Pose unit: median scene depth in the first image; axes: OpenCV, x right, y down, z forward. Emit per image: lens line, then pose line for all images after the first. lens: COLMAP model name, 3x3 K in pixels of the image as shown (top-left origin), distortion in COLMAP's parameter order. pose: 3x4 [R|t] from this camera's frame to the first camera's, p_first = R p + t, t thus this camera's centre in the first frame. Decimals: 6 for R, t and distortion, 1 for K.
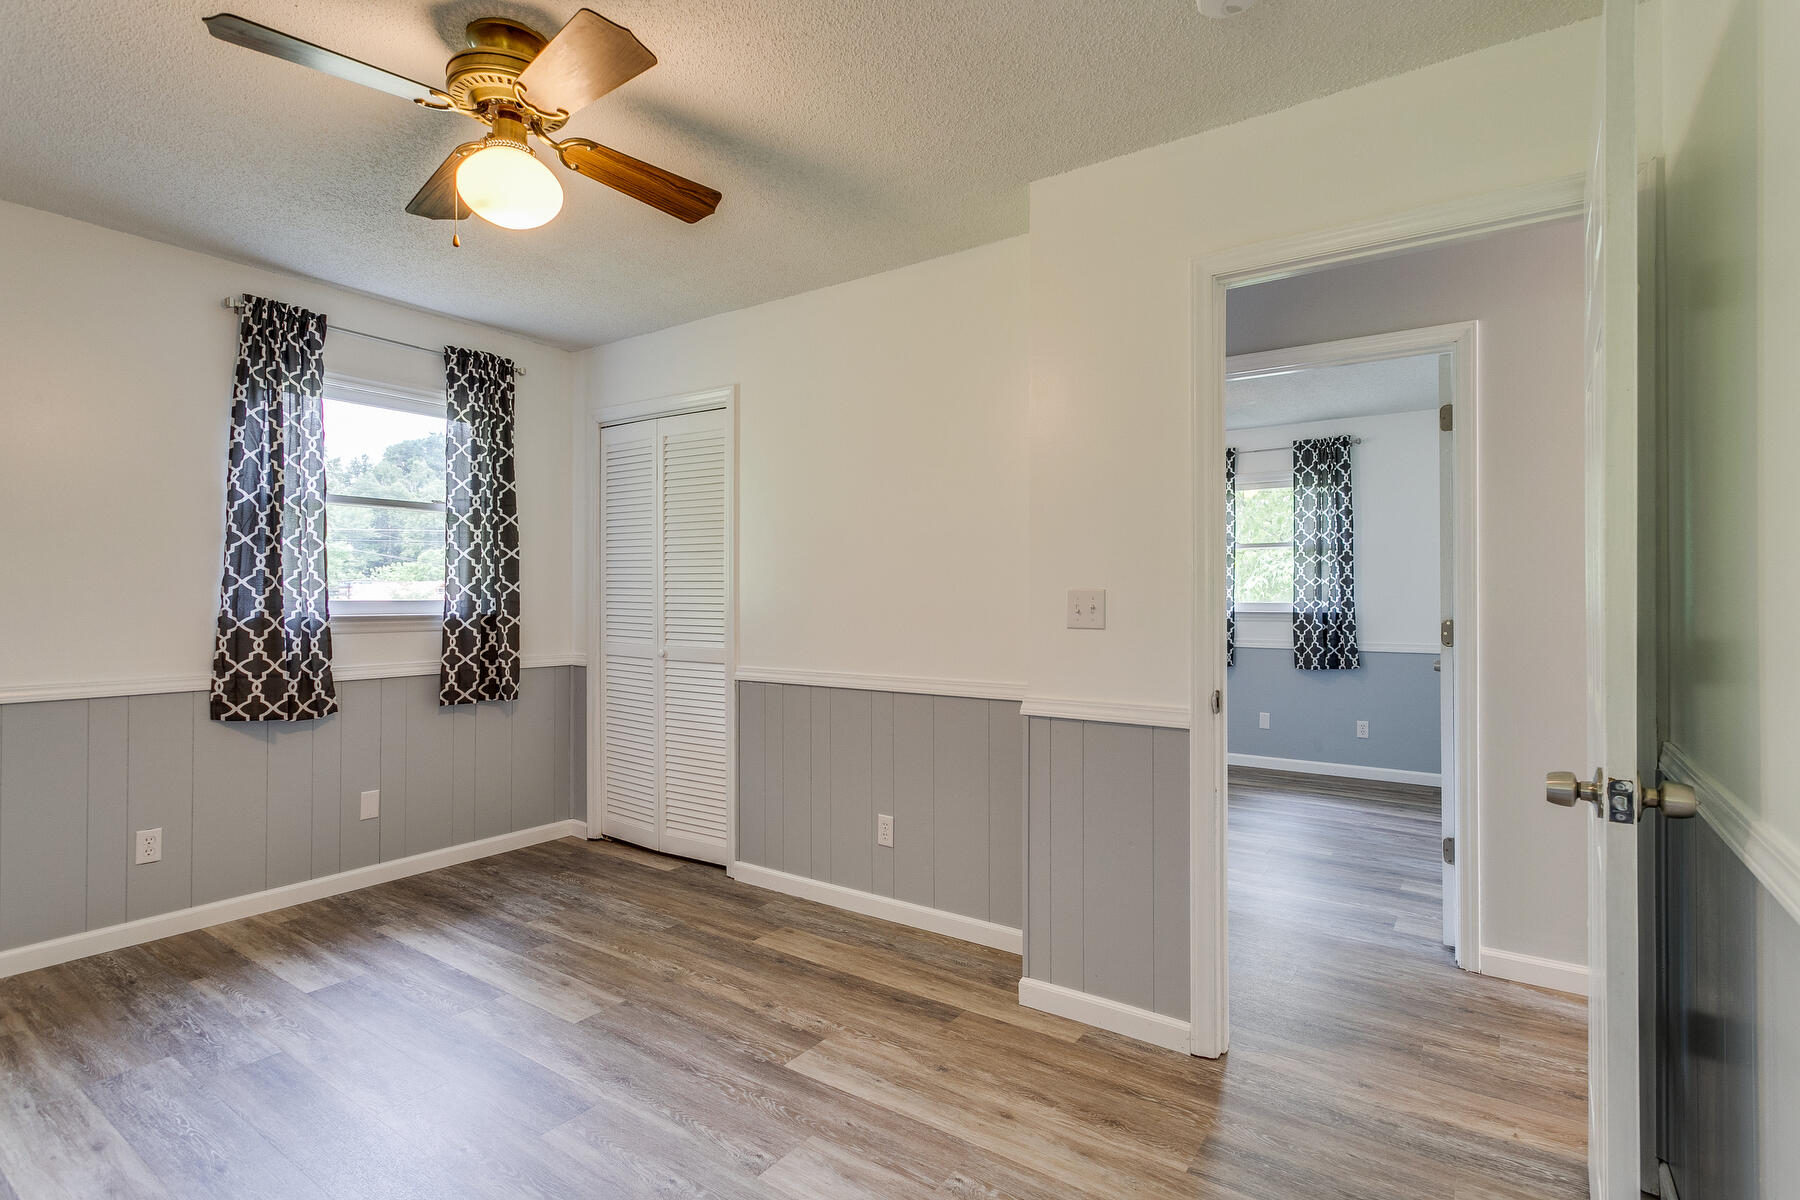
lens RADIAL K [[860.9, 0, 909.0], [0, 860.9, 596.4], [0, 0, 1]] dist [-0.000735, -0.000069]
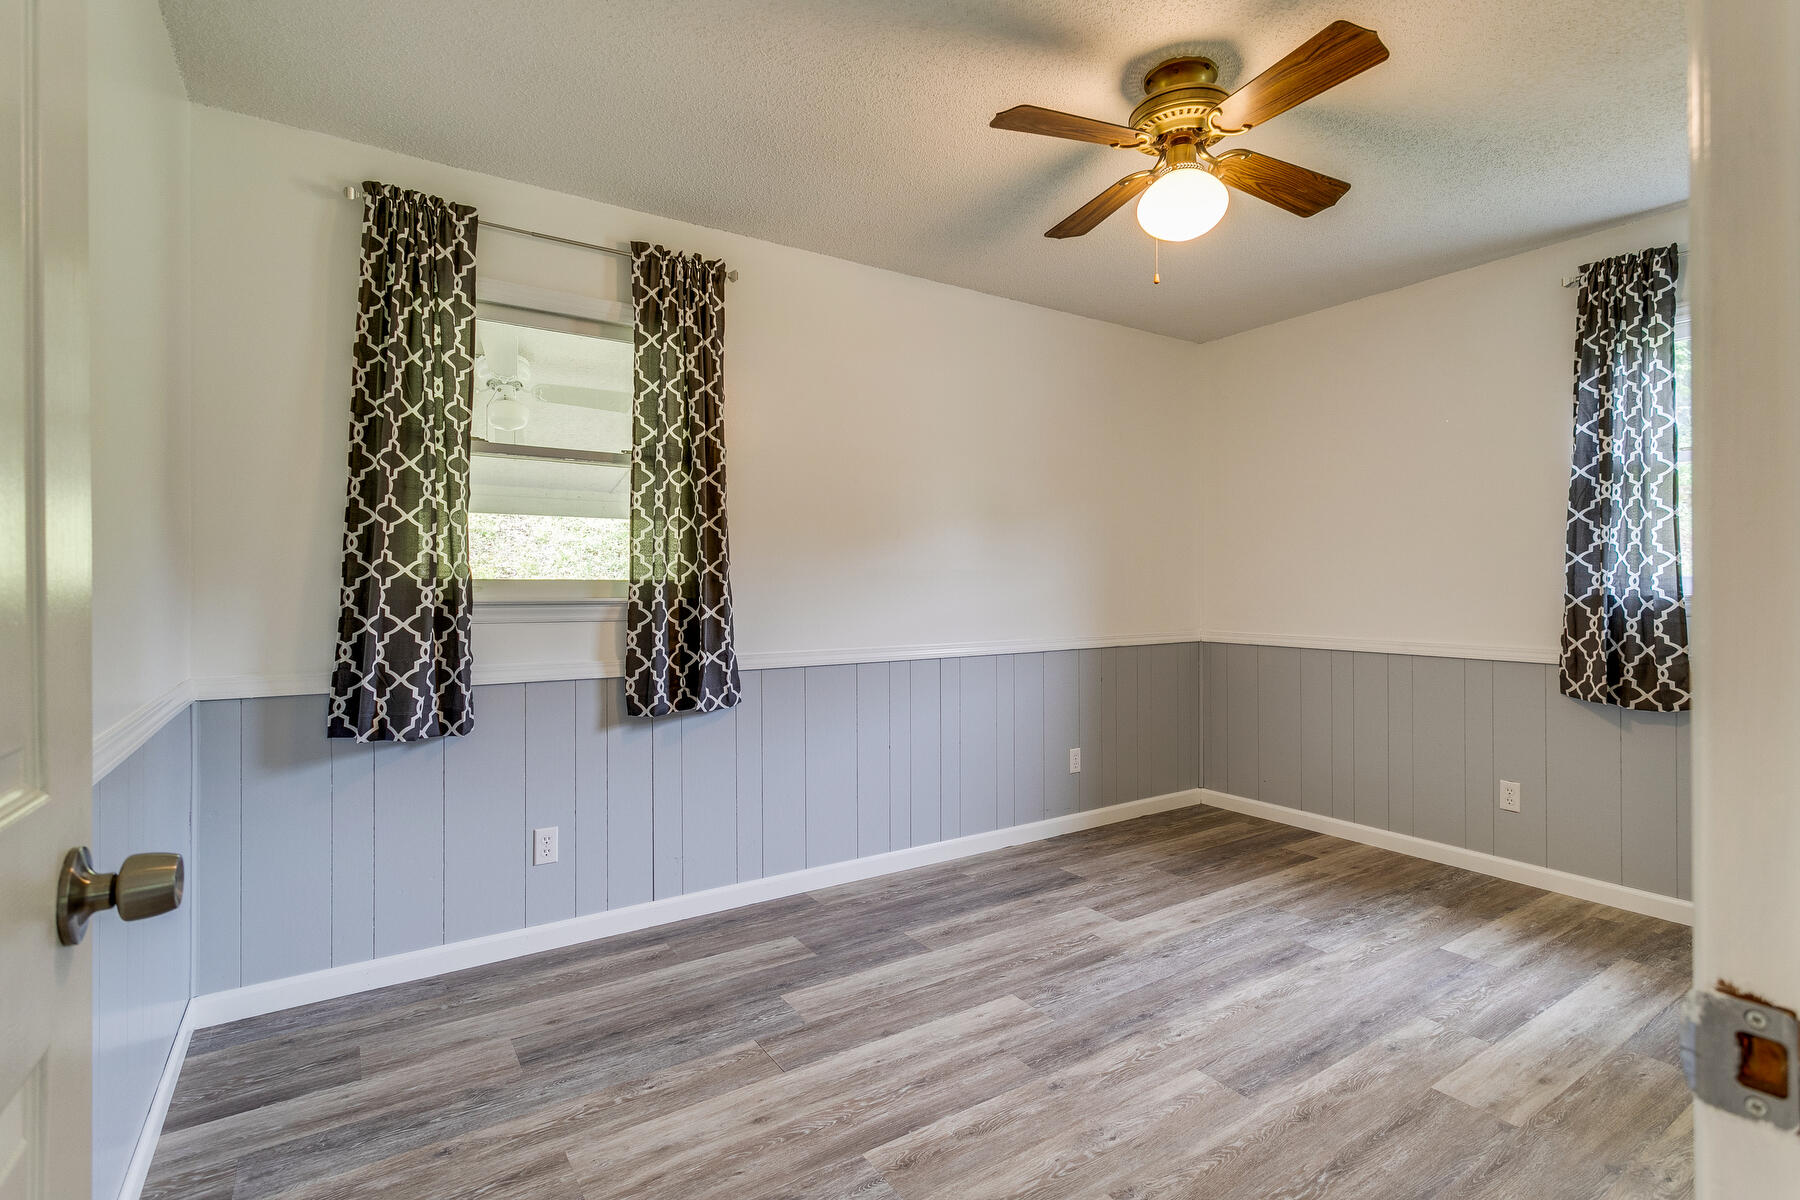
lens RADIAL K [[860.9, 0, 911.1], [0, 860.9, 592.6], [0, 0, 1]] dist [-0.000735, -0.000069]
pose [[-0.364518, 0.007114, -0.931169, 0.458561], [0.003296, 0.999974, 0.006349, 0.014305], [0.931190, -0.000755, -0.364533, 0.693299]]
